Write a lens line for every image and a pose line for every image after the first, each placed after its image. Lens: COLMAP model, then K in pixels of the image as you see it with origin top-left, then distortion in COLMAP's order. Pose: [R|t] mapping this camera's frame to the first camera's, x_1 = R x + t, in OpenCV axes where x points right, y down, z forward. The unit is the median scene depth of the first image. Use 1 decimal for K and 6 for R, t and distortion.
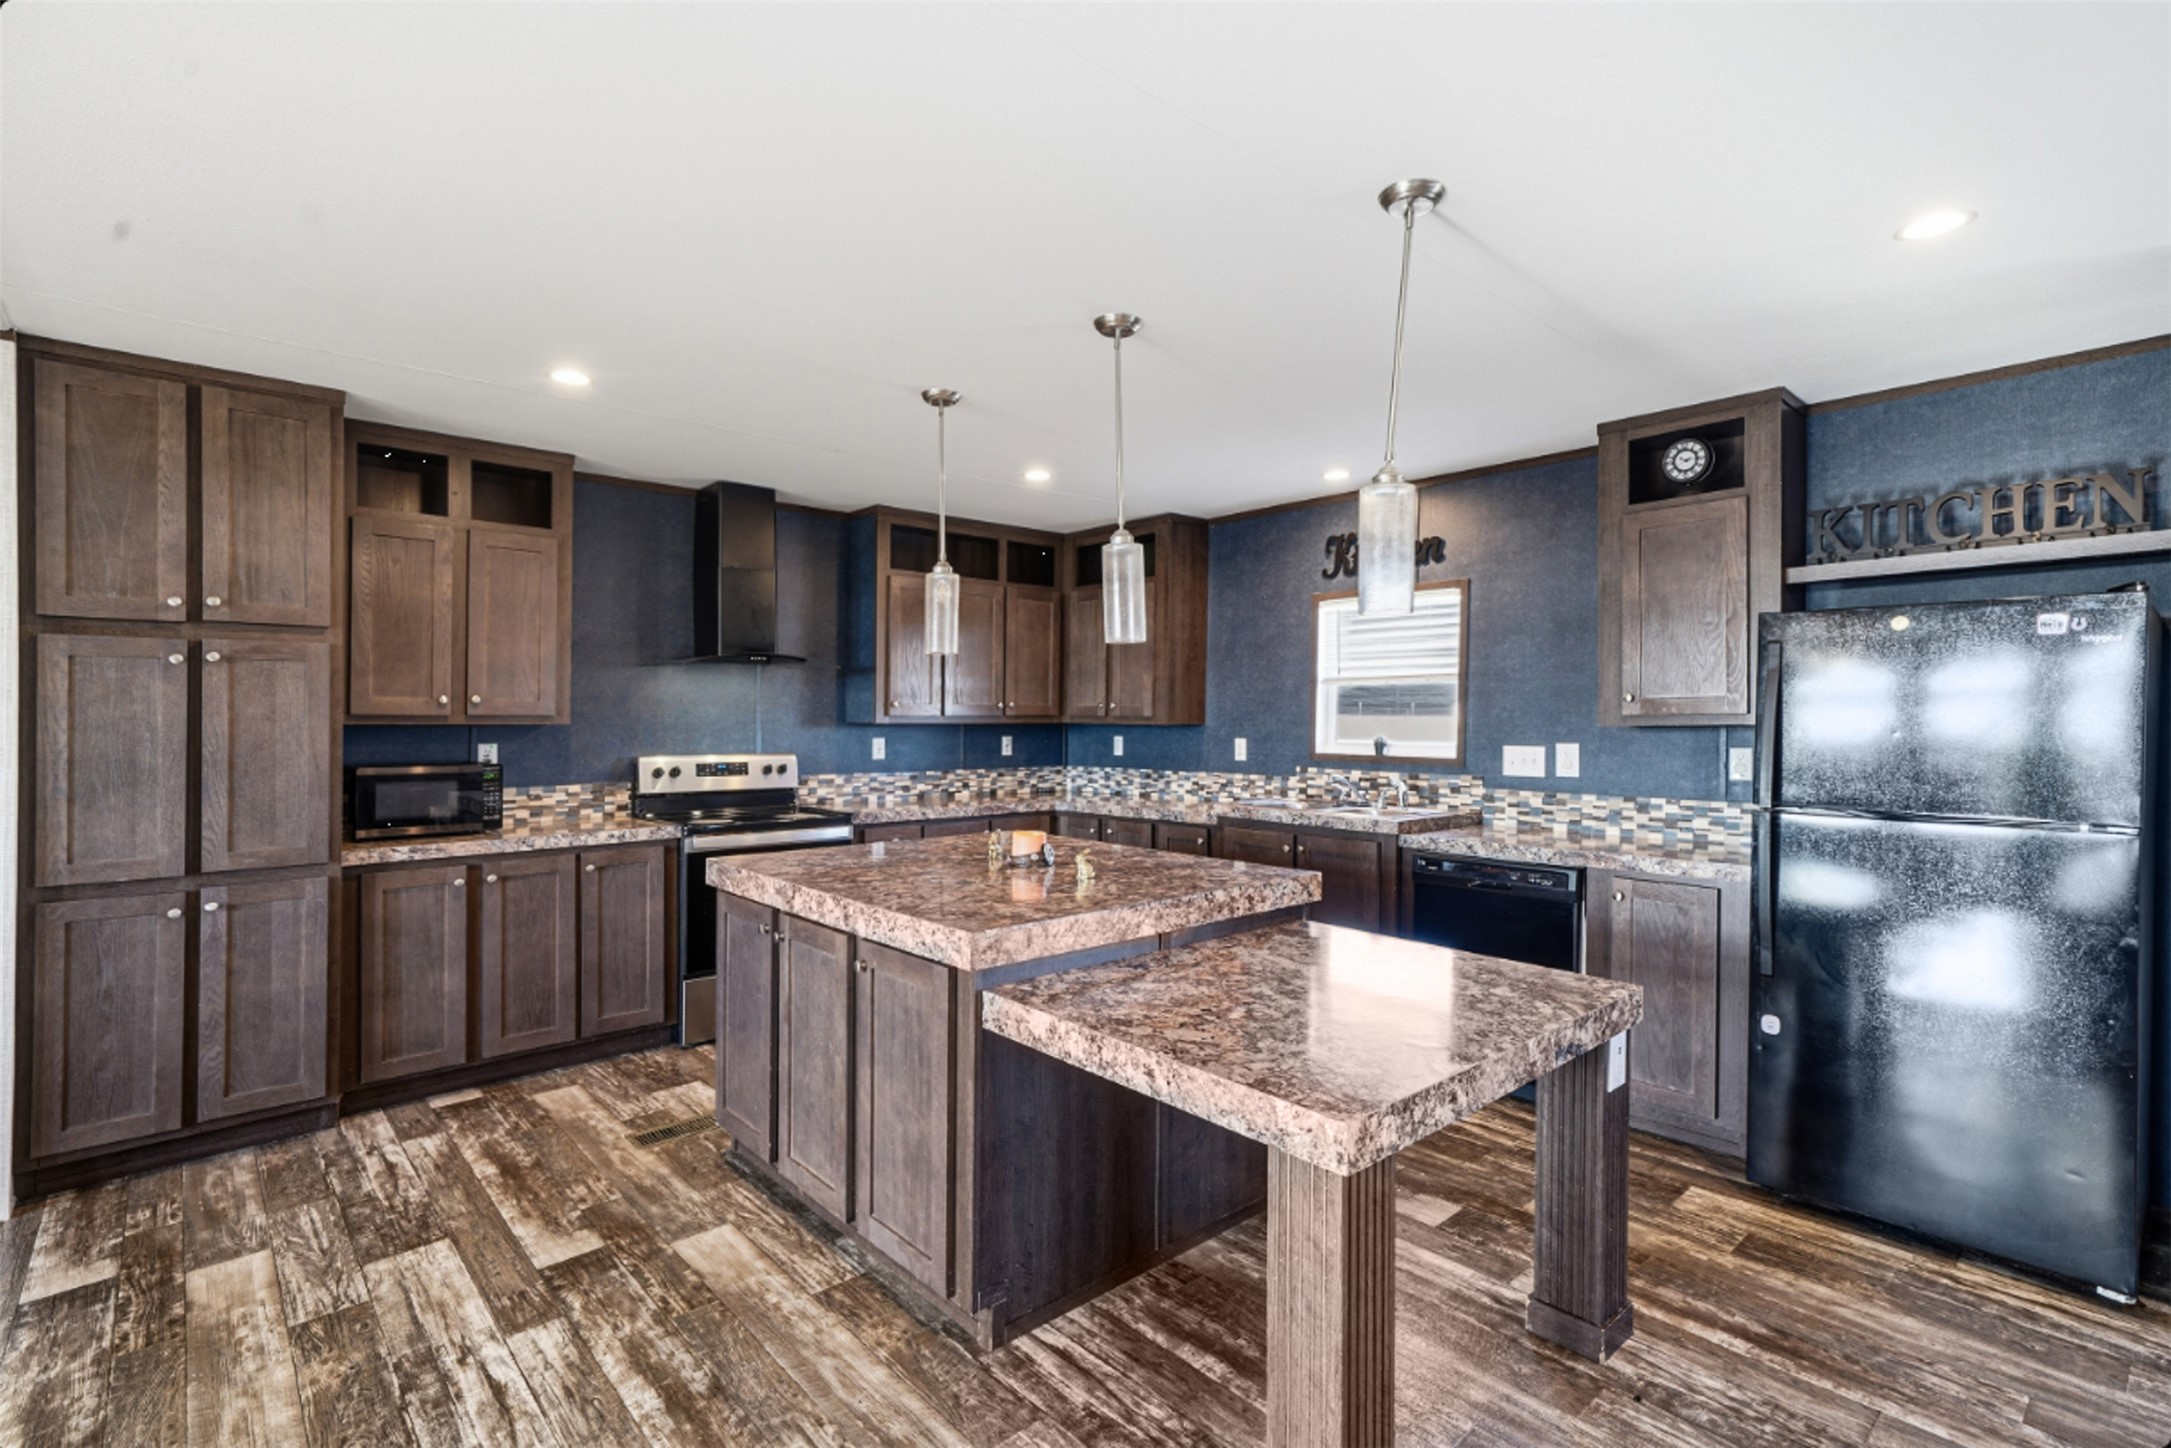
lens RADIAL K [[973.2, 0, 1085.5], [0, 973.2, 724.0], [0, 0, 1]] dist [0.017494, 0.001947]
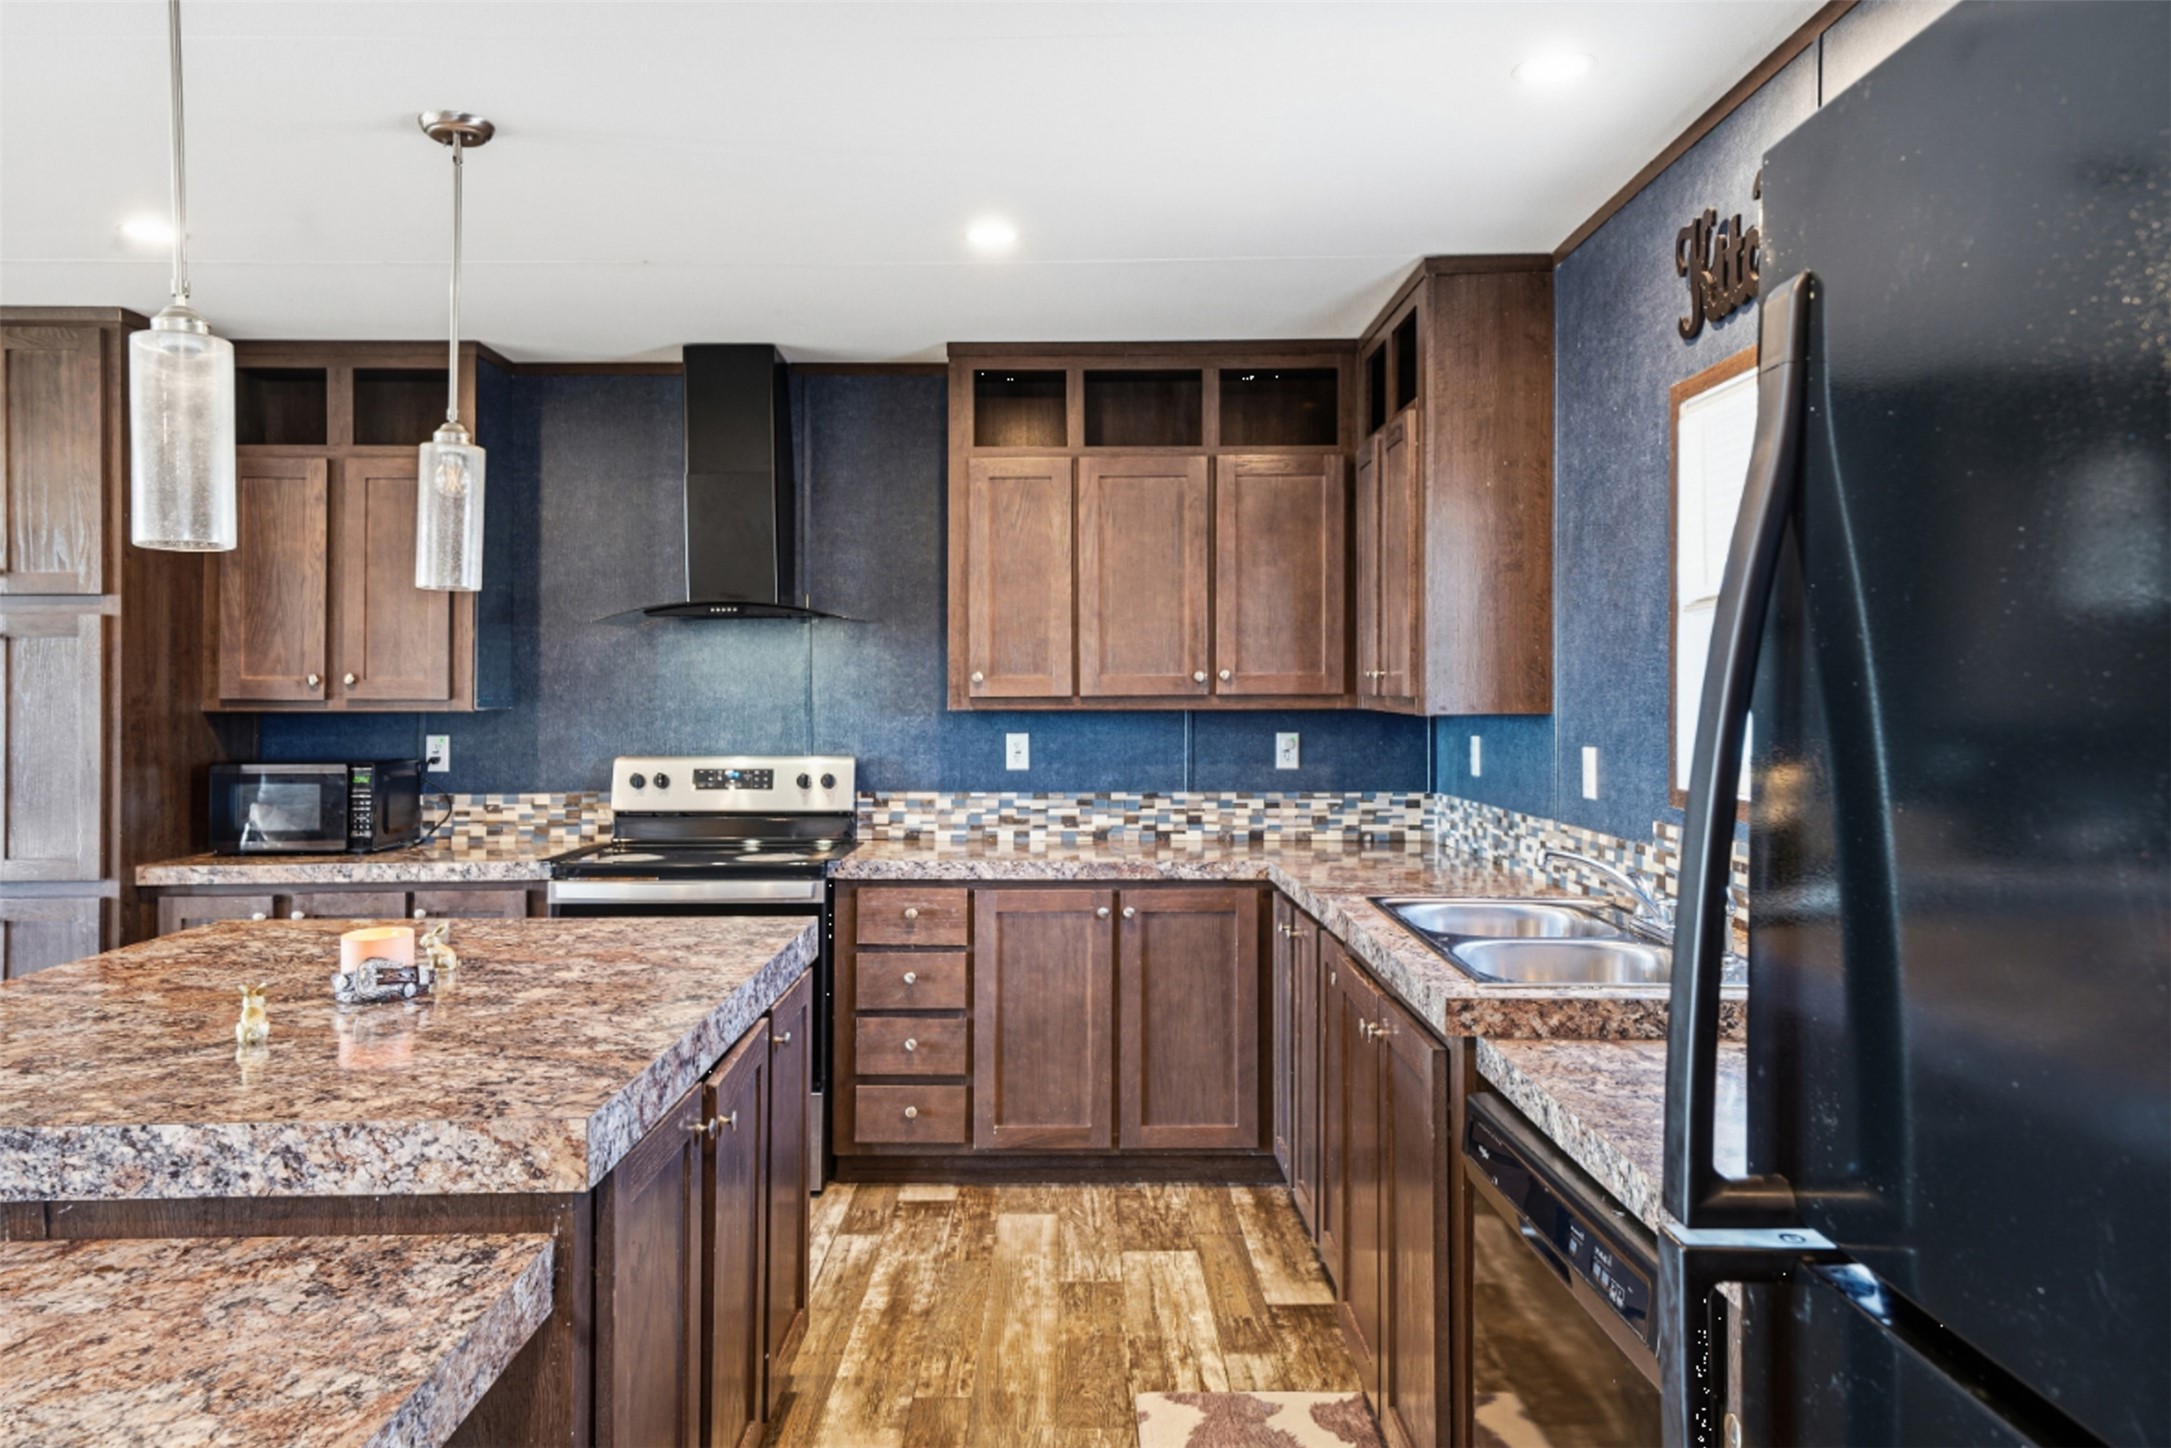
lens RADIAL K [[1471.0, 0, 1129.2], [0, 1471.0, 658.7], [0, 0, 1]] dist [0.052224, 0.002191]
pose [[0.752113, -0.021252, -0.658691, 0.472225], [-0.000089, 0.999477, -0.032348, -0.002120], [0.659034, 0.024387, 0.751718, 0.410595]]
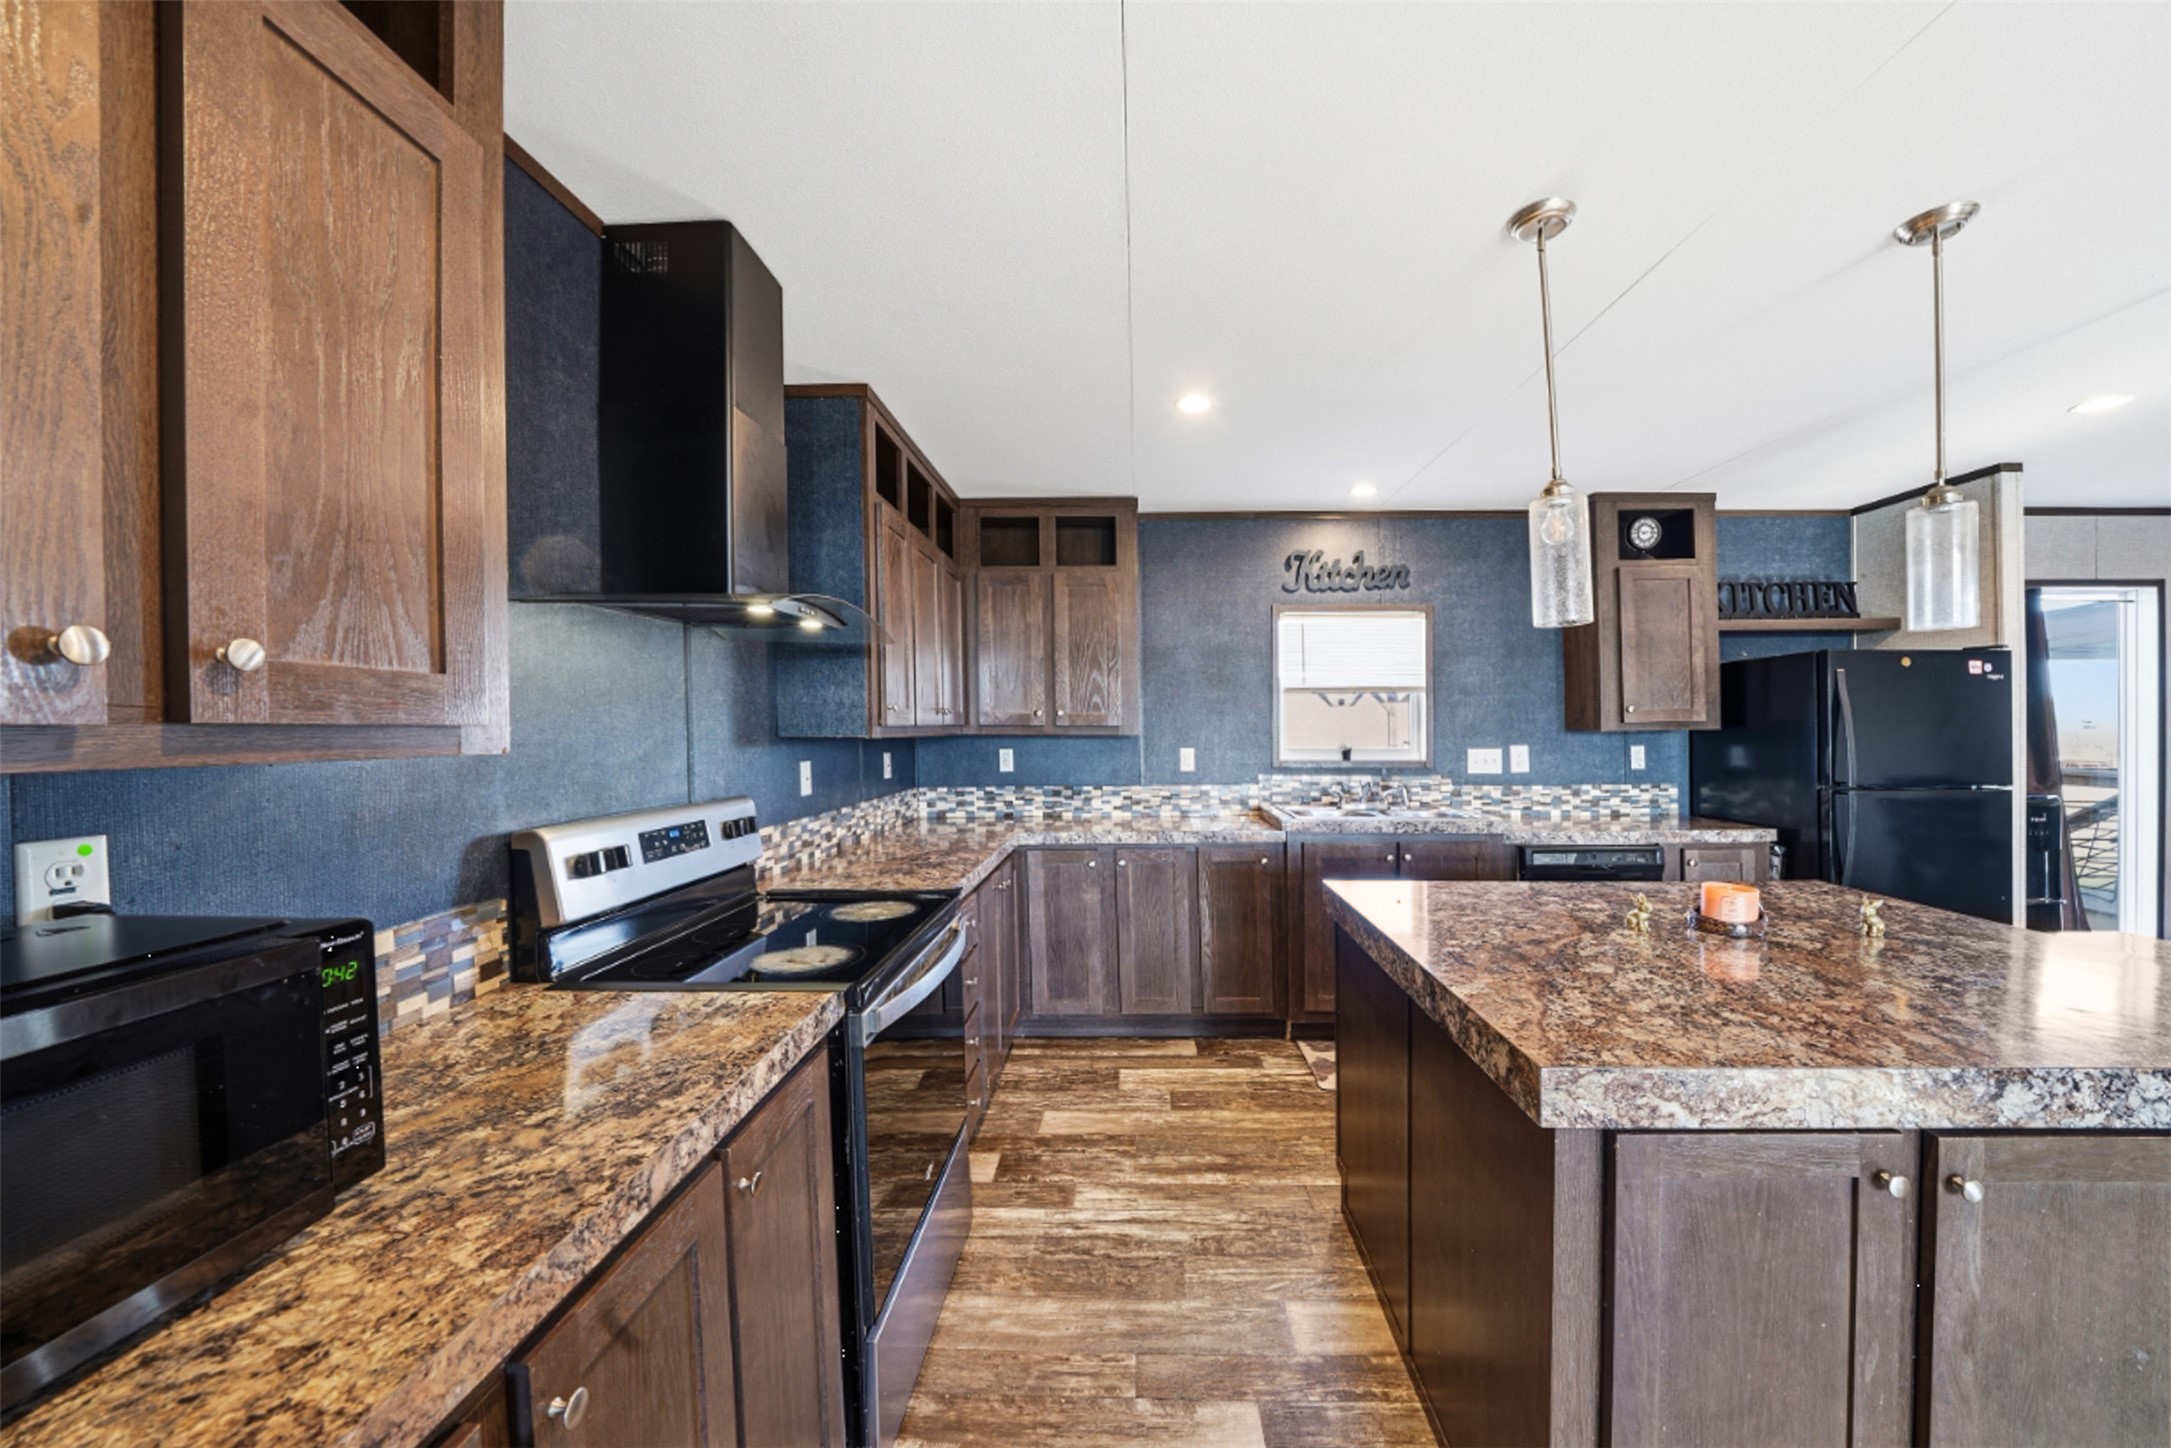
lens RADIAL K [[766.0, 0, 1083.4], [0, 766.0, 713.9], [0, 0, 1]] dist [-0.015182, 0.000220]
pose [[0.708429, 0.007465, 0.705742, -0.479152], [0.010363, 0.999726, -0.020978, -0.004311], [-0.705706, 0.022175, 0.708158, 0.579092]]
